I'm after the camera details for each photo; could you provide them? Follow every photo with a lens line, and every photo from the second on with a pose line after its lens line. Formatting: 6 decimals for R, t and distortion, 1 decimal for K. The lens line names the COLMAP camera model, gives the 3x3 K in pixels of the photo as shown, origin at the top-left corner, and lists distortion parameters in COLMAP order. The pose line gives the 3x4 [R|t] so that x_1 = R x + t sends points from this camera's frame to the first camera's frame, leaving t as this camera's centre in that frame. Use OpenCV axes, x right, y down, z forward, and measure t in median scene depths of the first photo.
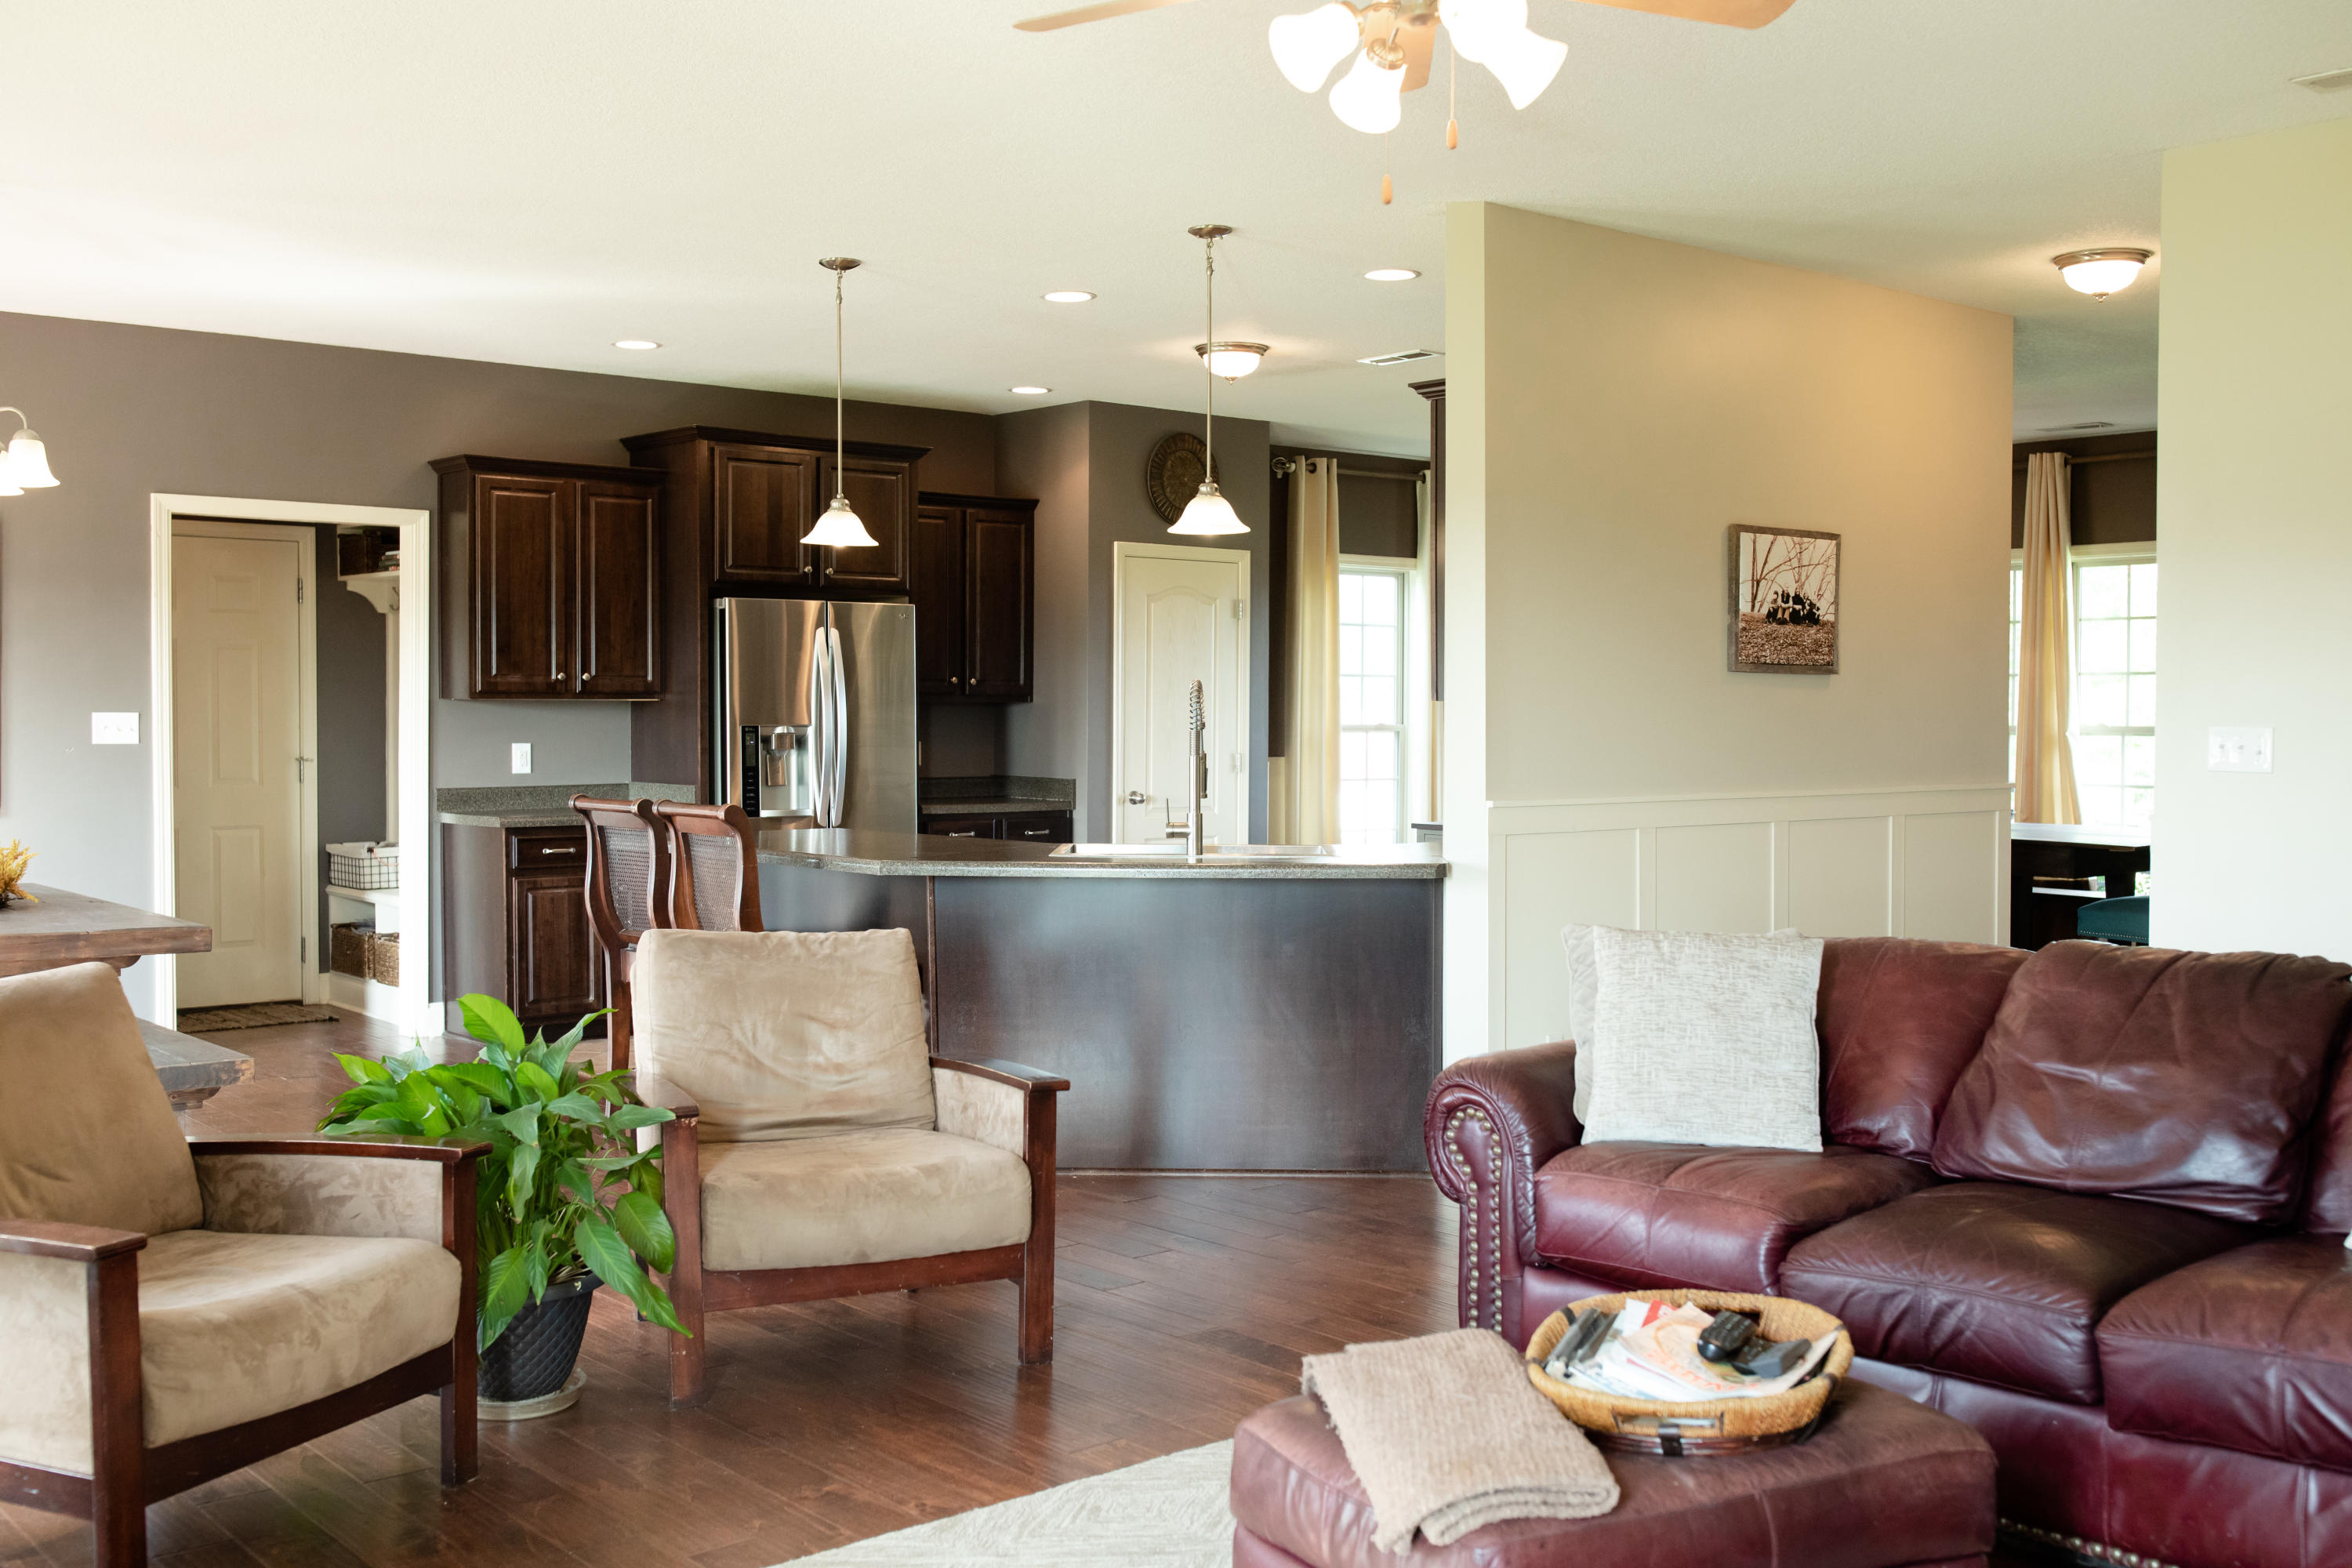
lens RADIAL K [[2262.9, 0, 1197.9], [0, 2262.9, 793.9], [0, 0, 1]] dist [-0.009022, 0.000000]
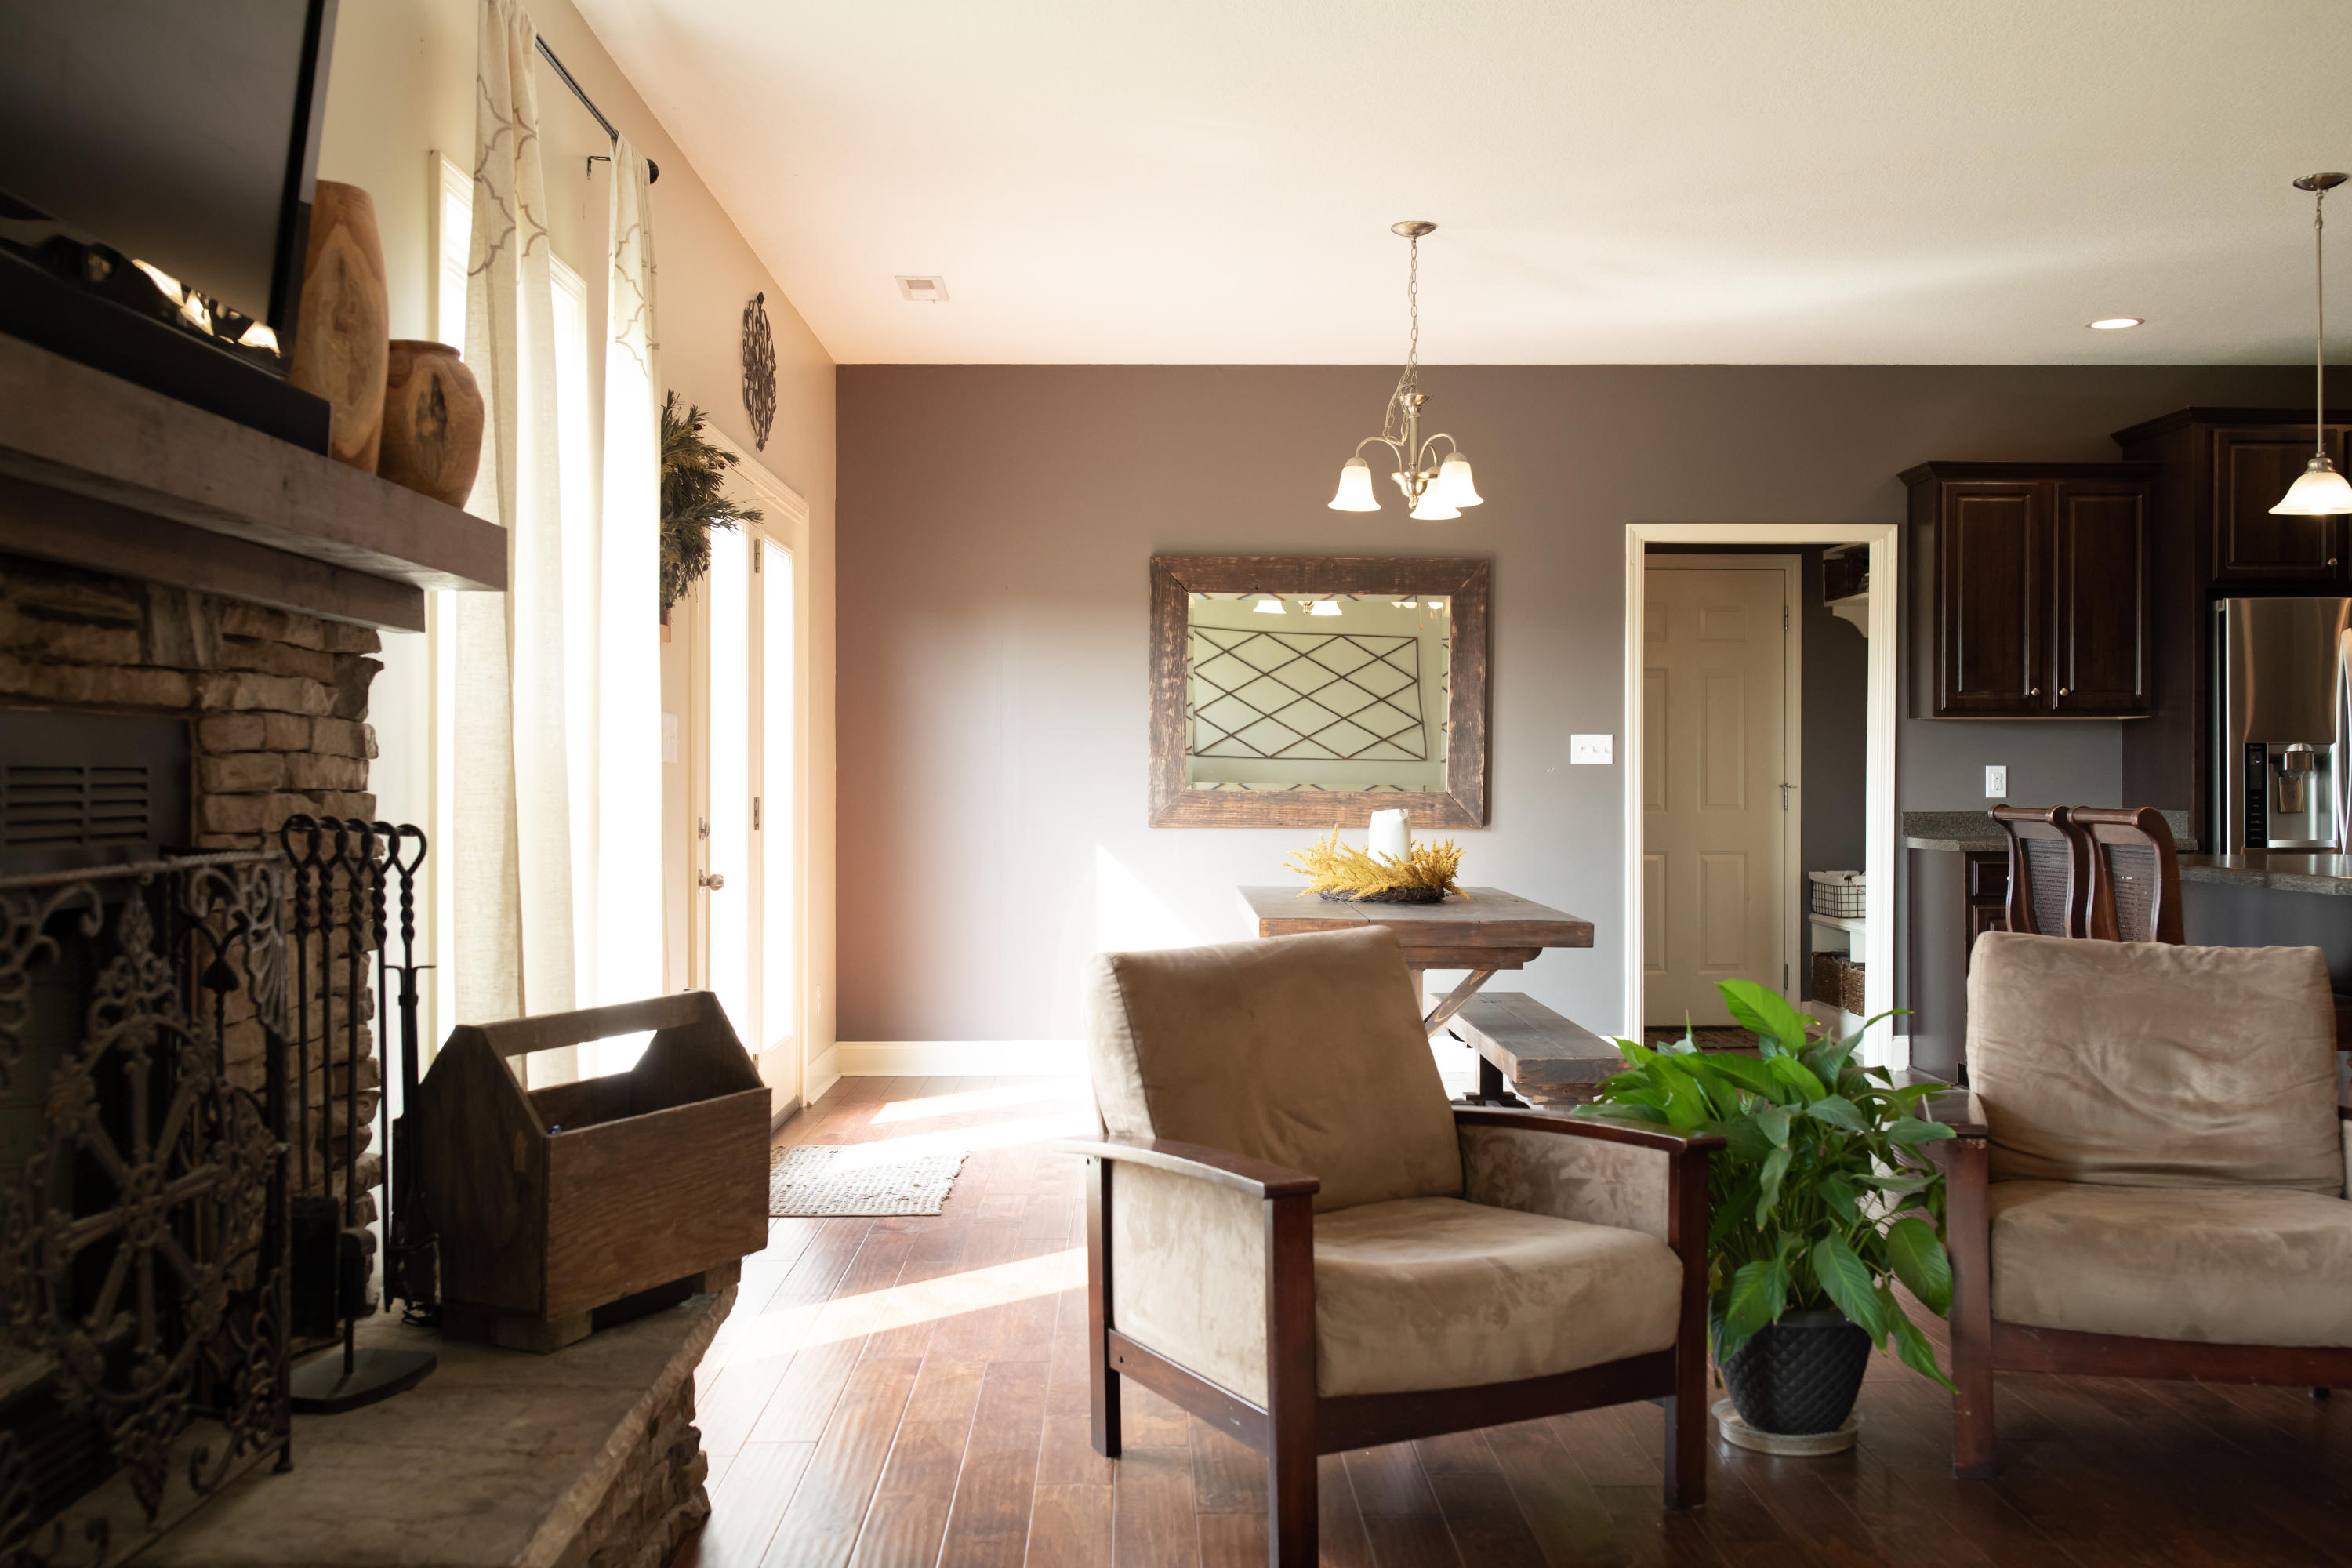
lens RADIAL K [[2262.9, 0, 1207.2], [0, 2262.9, 789.7], [0, 0, 1]] dist [-0.009022, 0.000000]
pose [[0.770871, -0.003223, -0.636983, 0.047442], [-0.017558, 0.999500, -0.026306, 0.018694], [0.636749, 0.031462, 0.770429, 0.071950]]
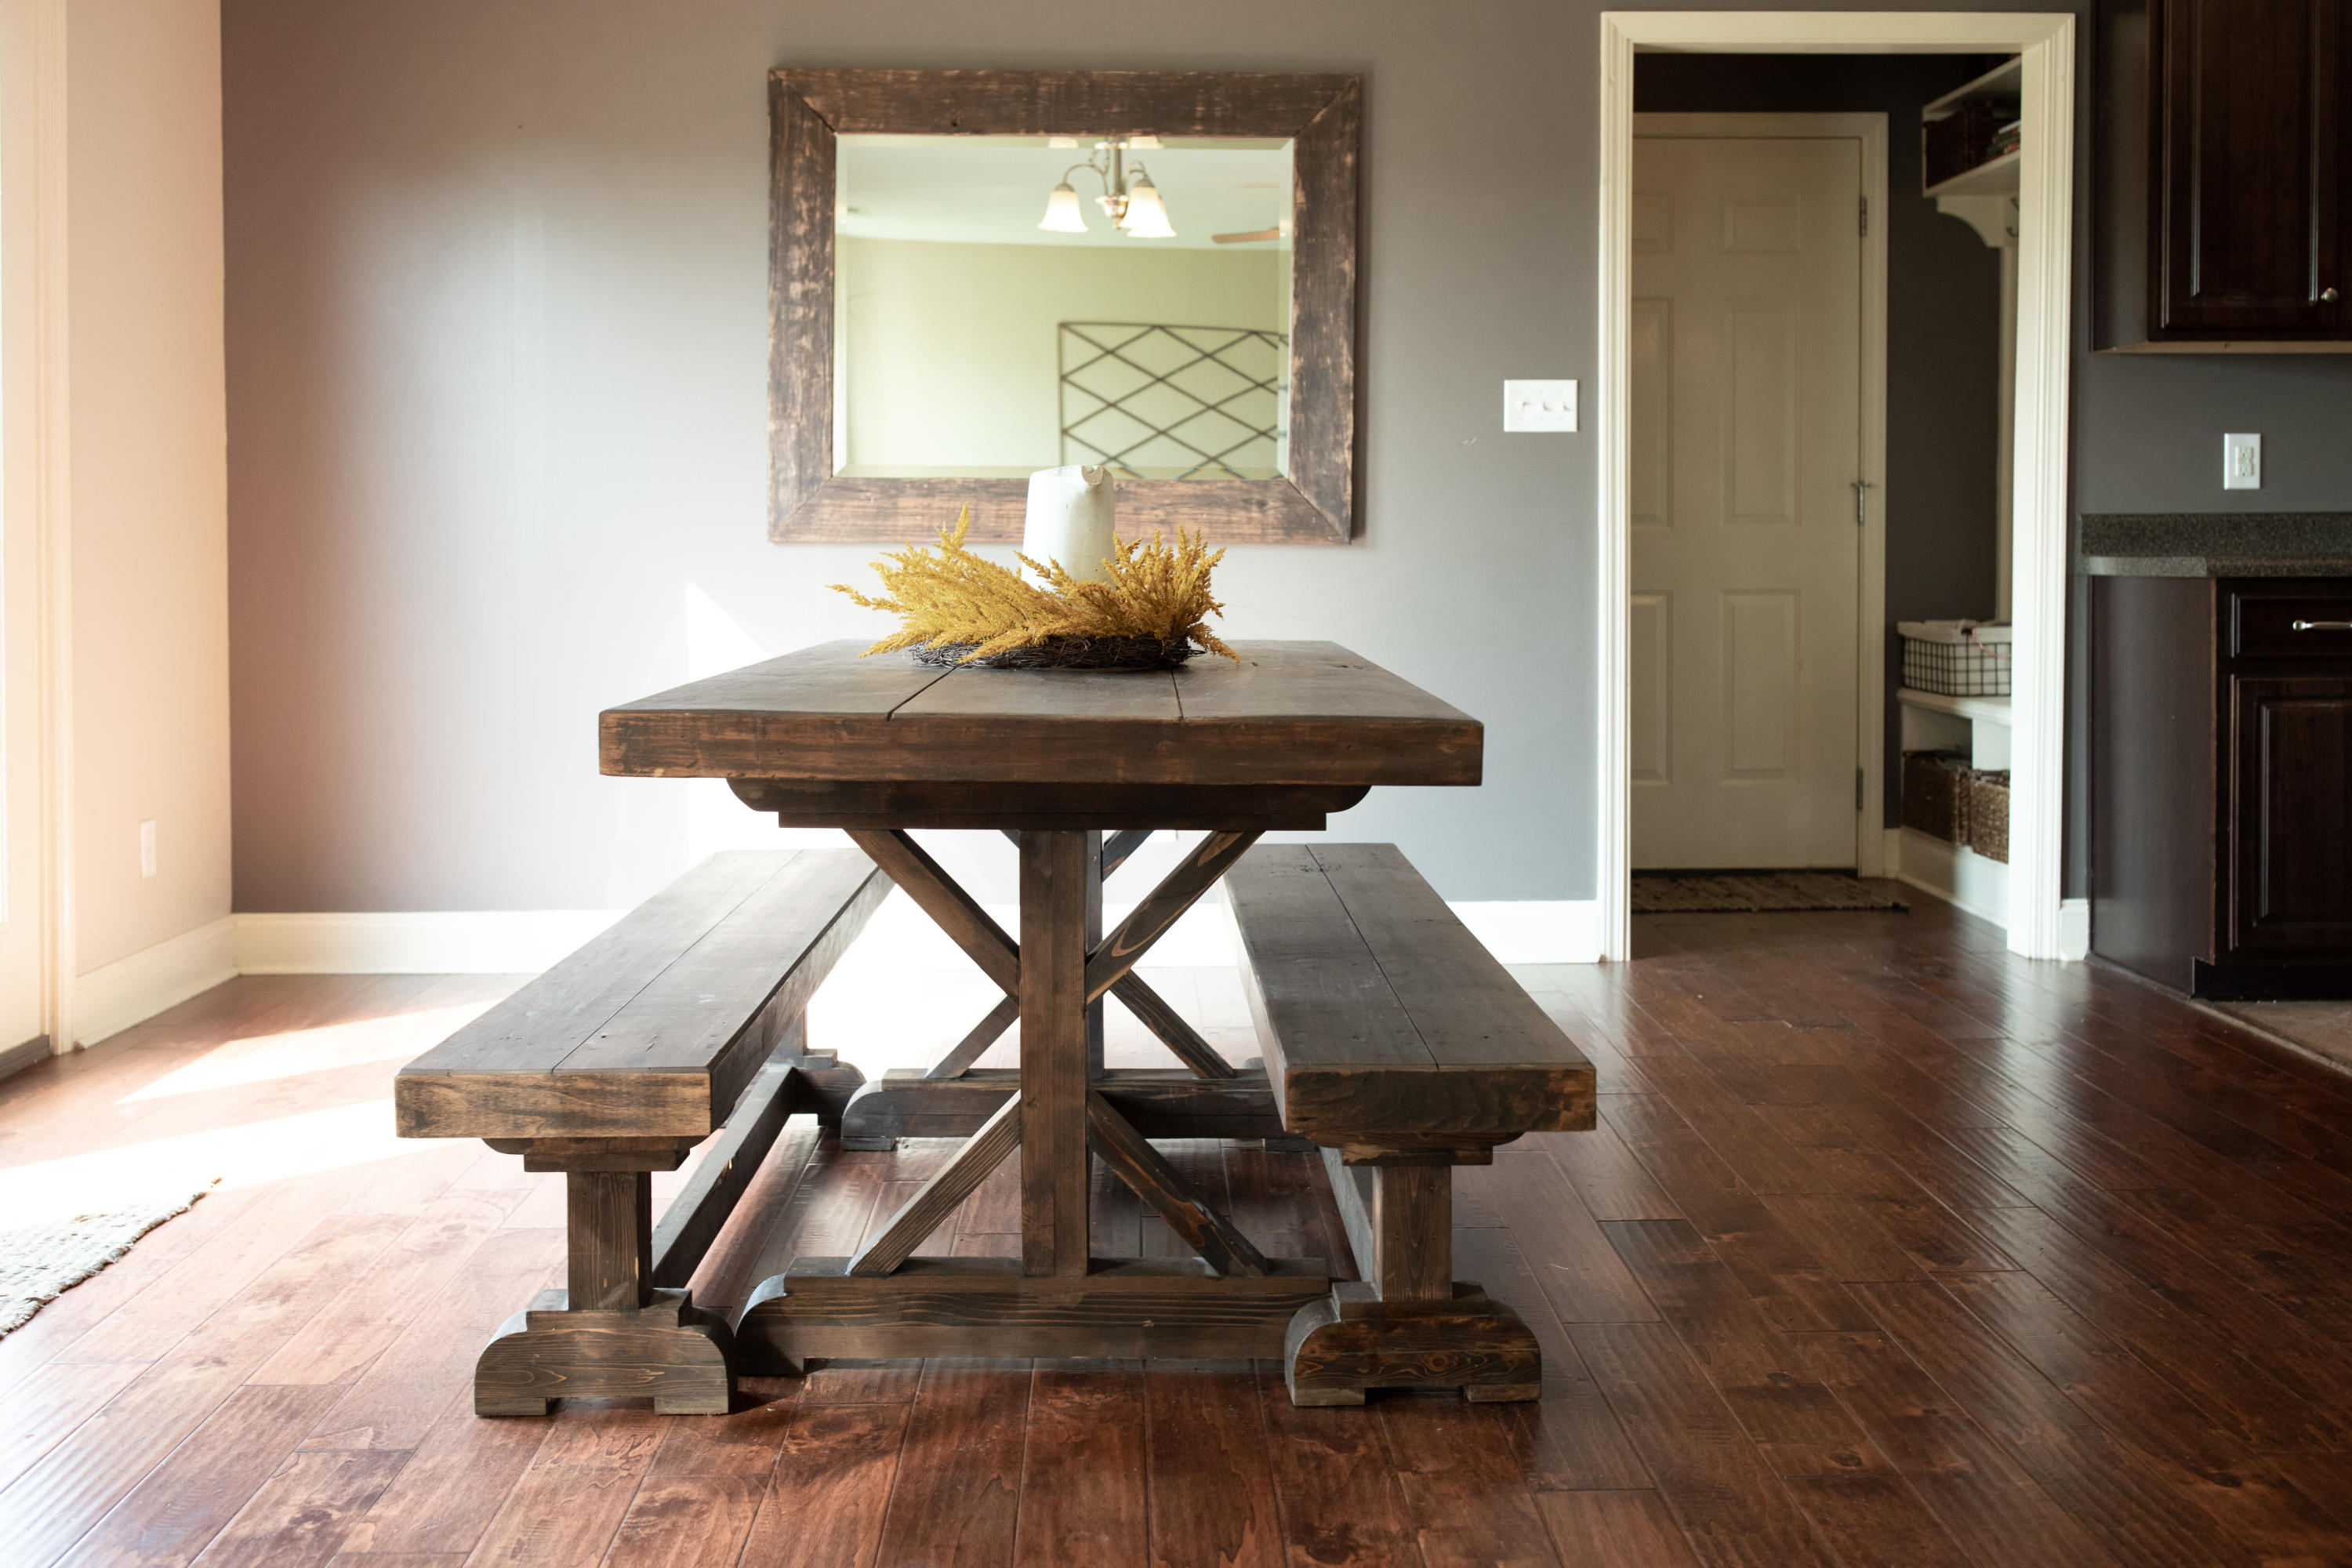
lens RADIAL K [[2262.9, 0, 1168.9], [0, 2262.9, 618.4], [0, 0, 1]] dist [-0.009022, 0.000000]
pose [[0.760429, 0.010953, -0.649329, -0.148005], [-0.015380, 0.999881, -0.001145, 0.027571], [0.649239, 0.010857, 0.760507, 0.436643]]
